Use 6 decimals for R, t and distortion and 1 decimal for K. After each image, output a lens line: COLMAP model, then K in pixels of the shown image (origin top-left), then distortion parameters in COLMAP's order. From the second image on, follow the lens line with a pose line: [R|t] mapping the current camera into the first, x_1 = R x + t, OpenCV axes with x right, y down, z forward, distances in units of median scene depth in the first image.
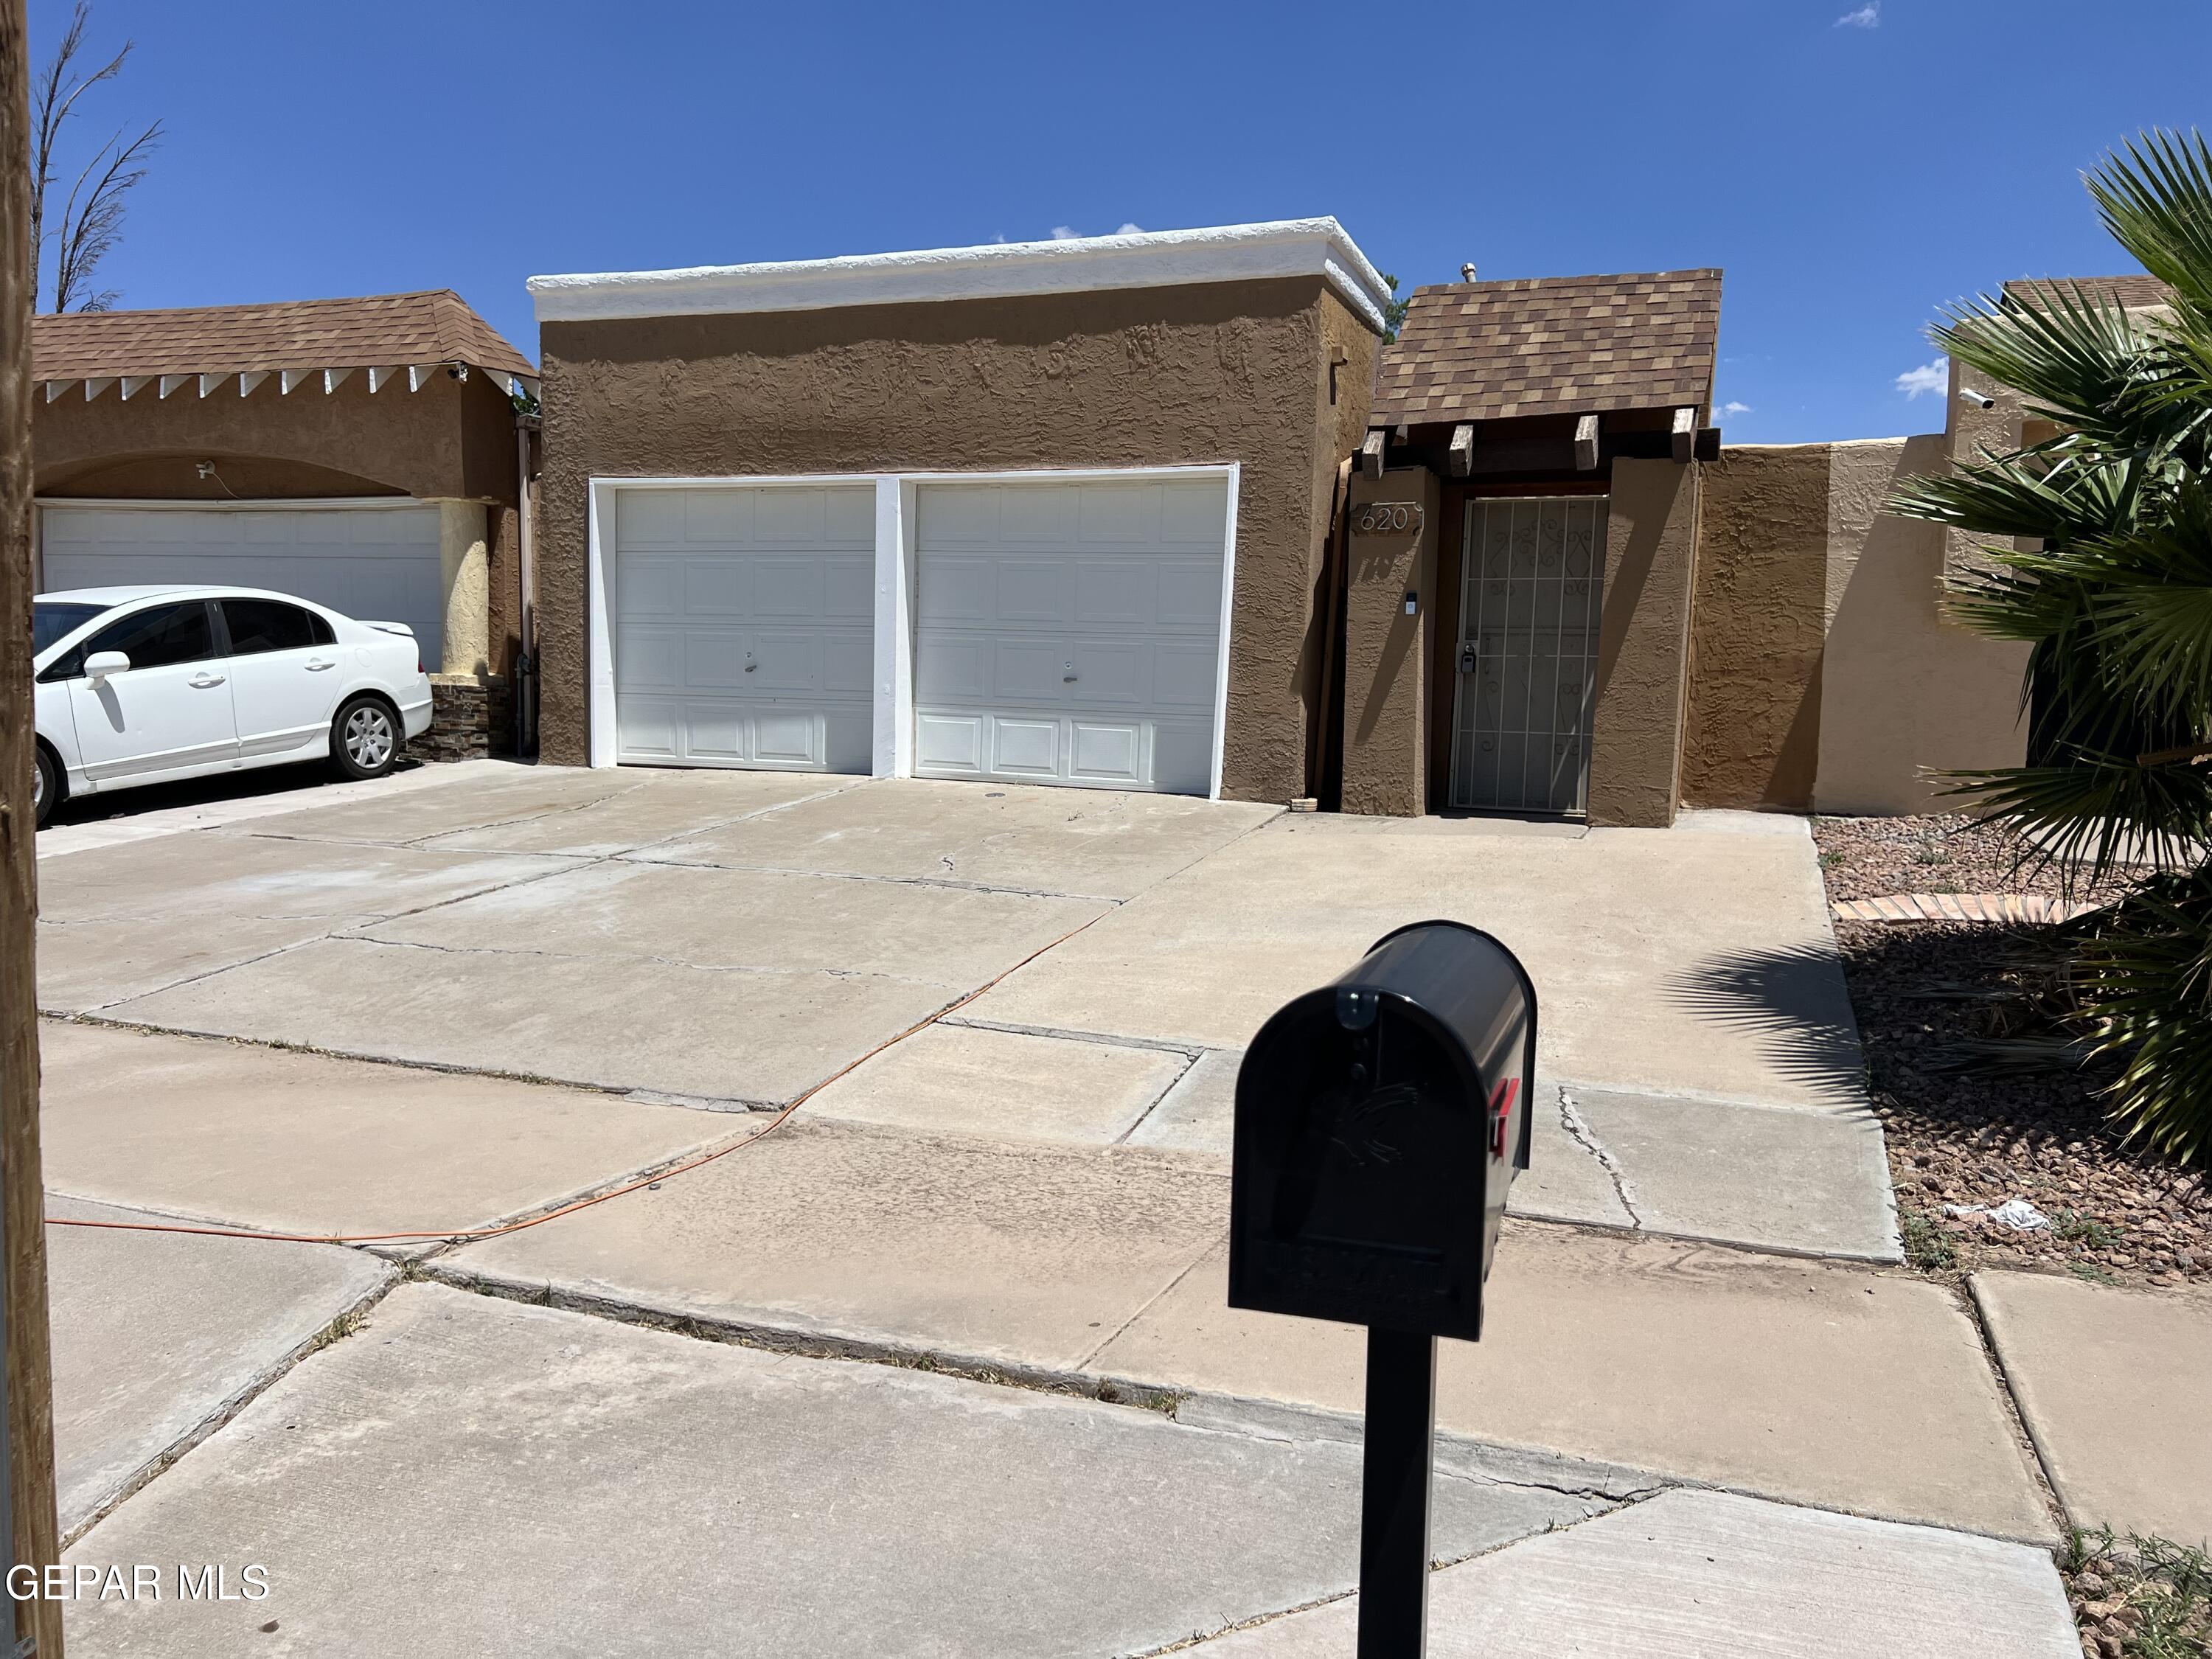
lens RADIAL K [[1658.7, 0, 1105.2], [0, 1658.7, 834.5], [0, 0, 1]] dist [0.058183, -0.070790]
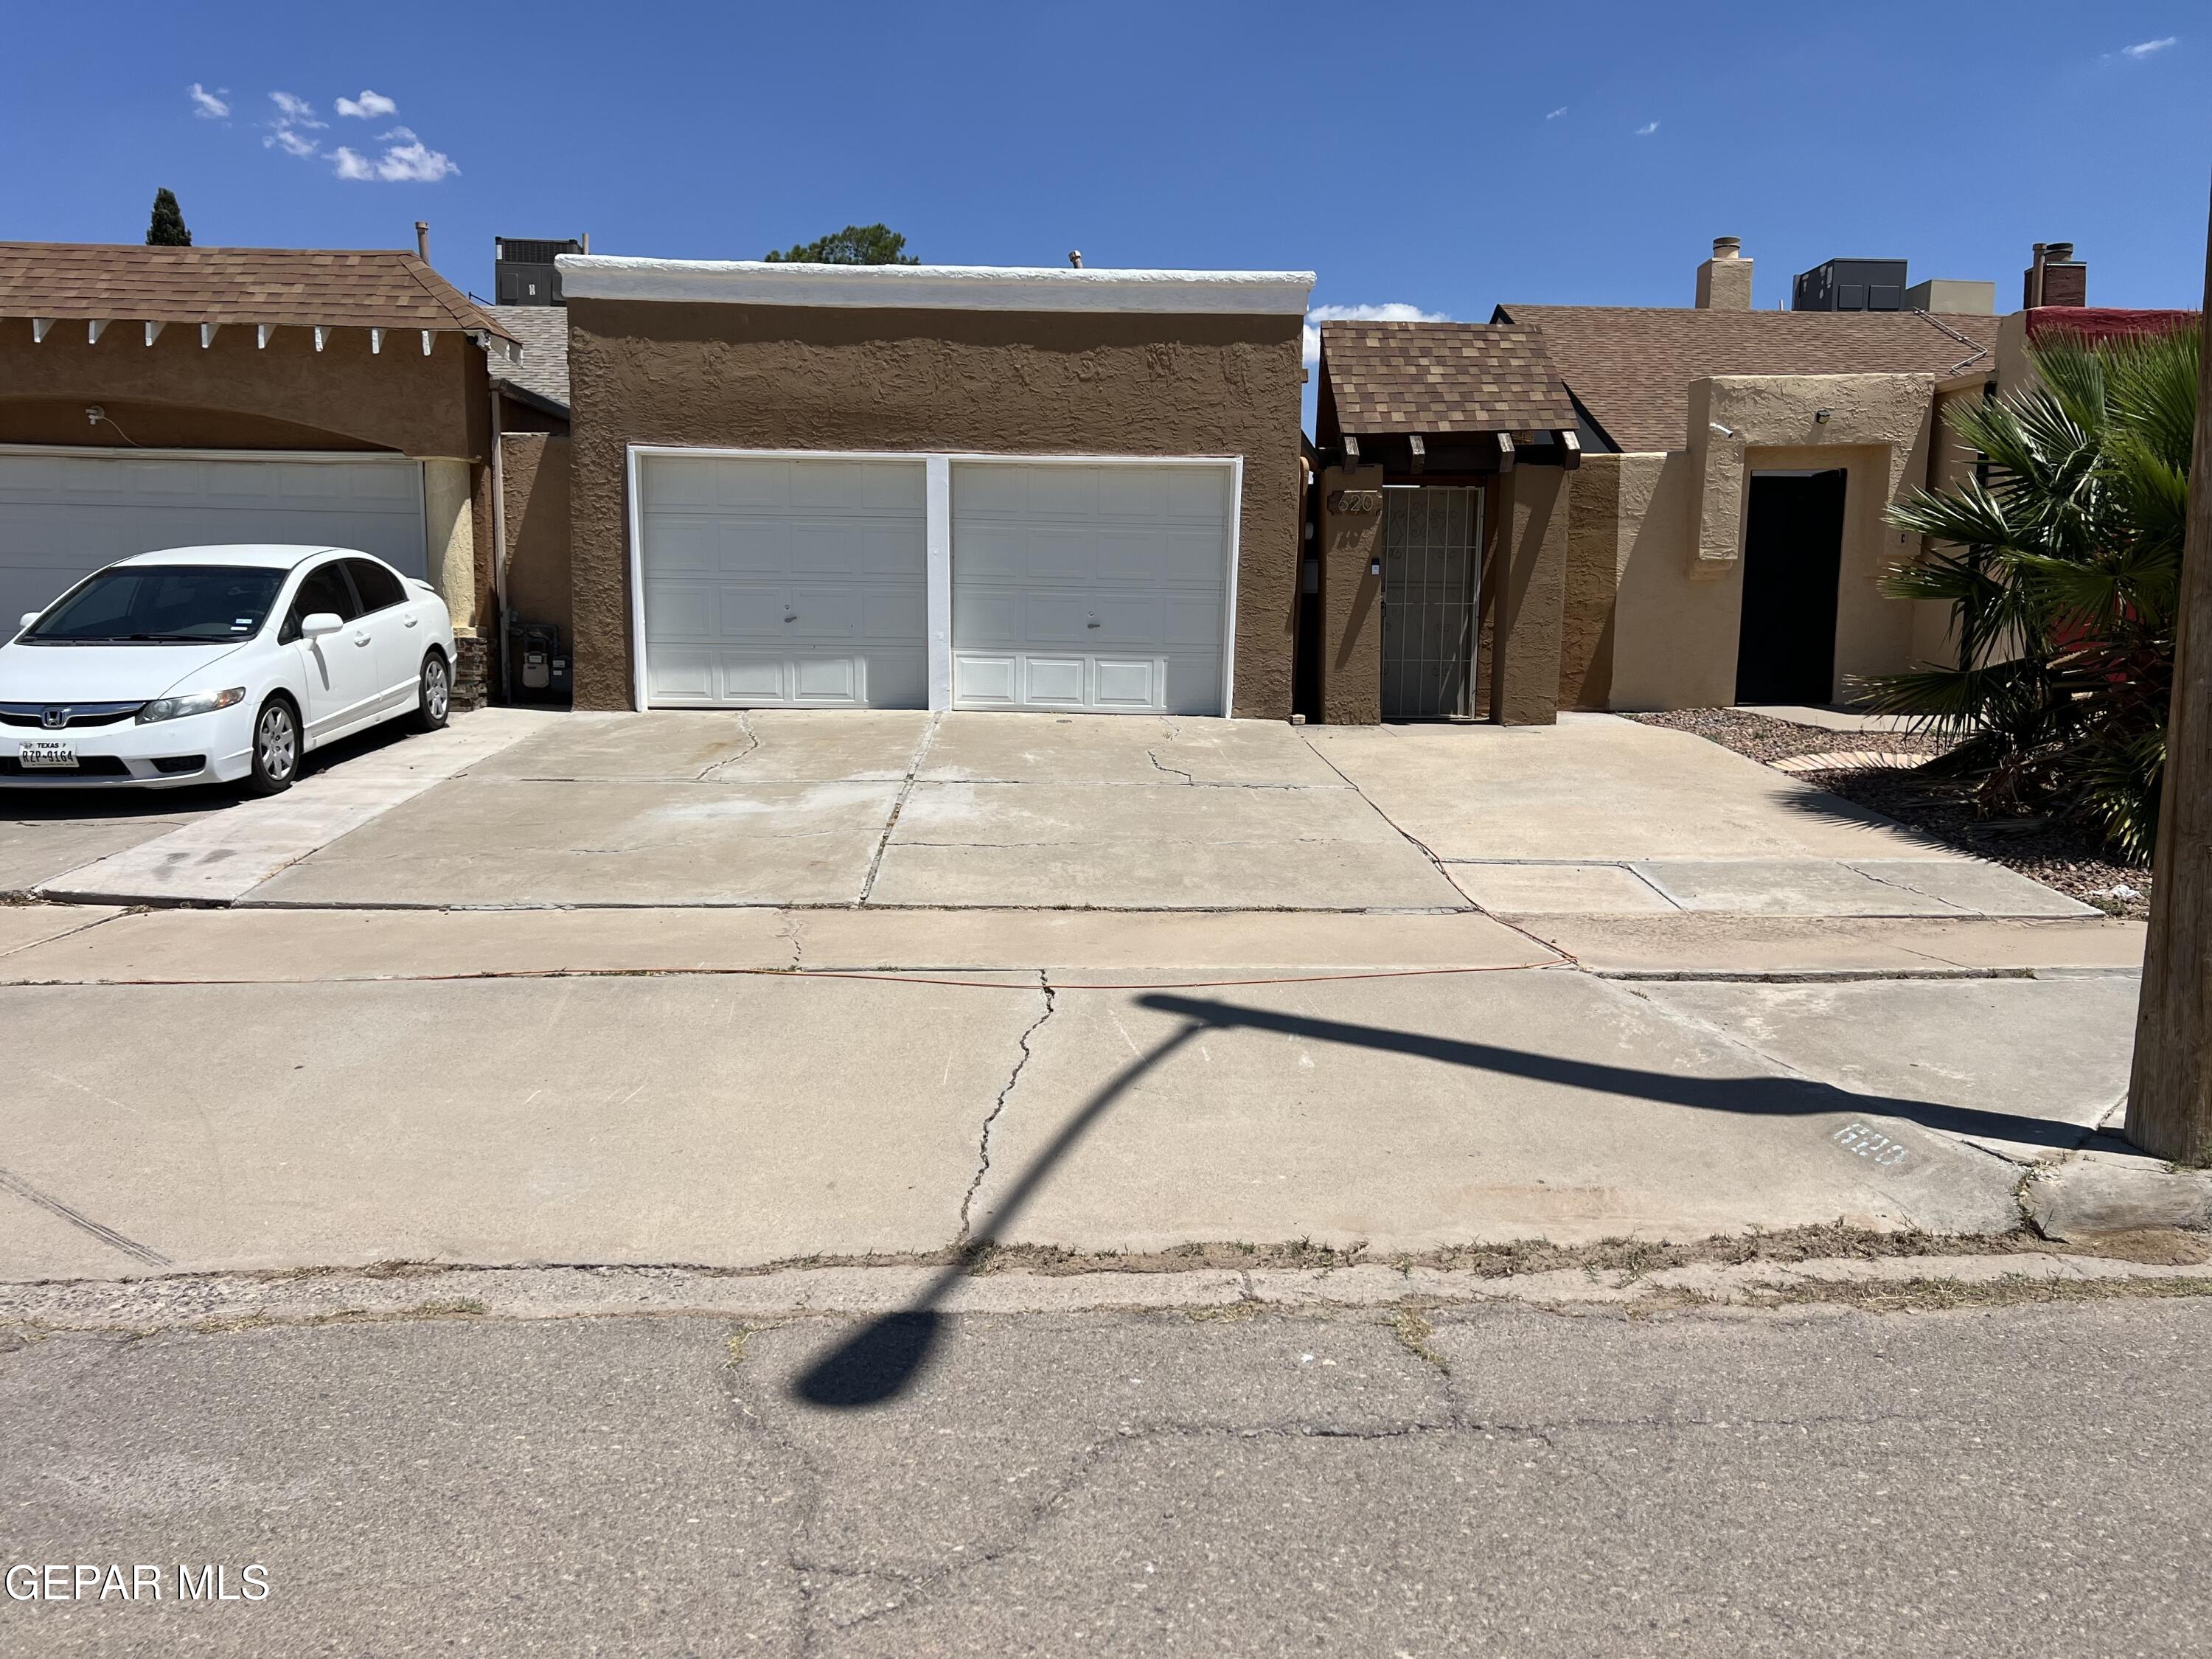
lens RADIAL K [[1658.7, 0, 1100.2], [0, 1658.7, 823.7], [0, 0, 1]] dist [0.058183, -0.070790]
pose [[0.917647, -0.061556, 0.392601, -0.521325], [0.047048, 0.997811, 0.046479, -0.003344], [-0.394602, -0.024180, 0.918534, -0.144523]]
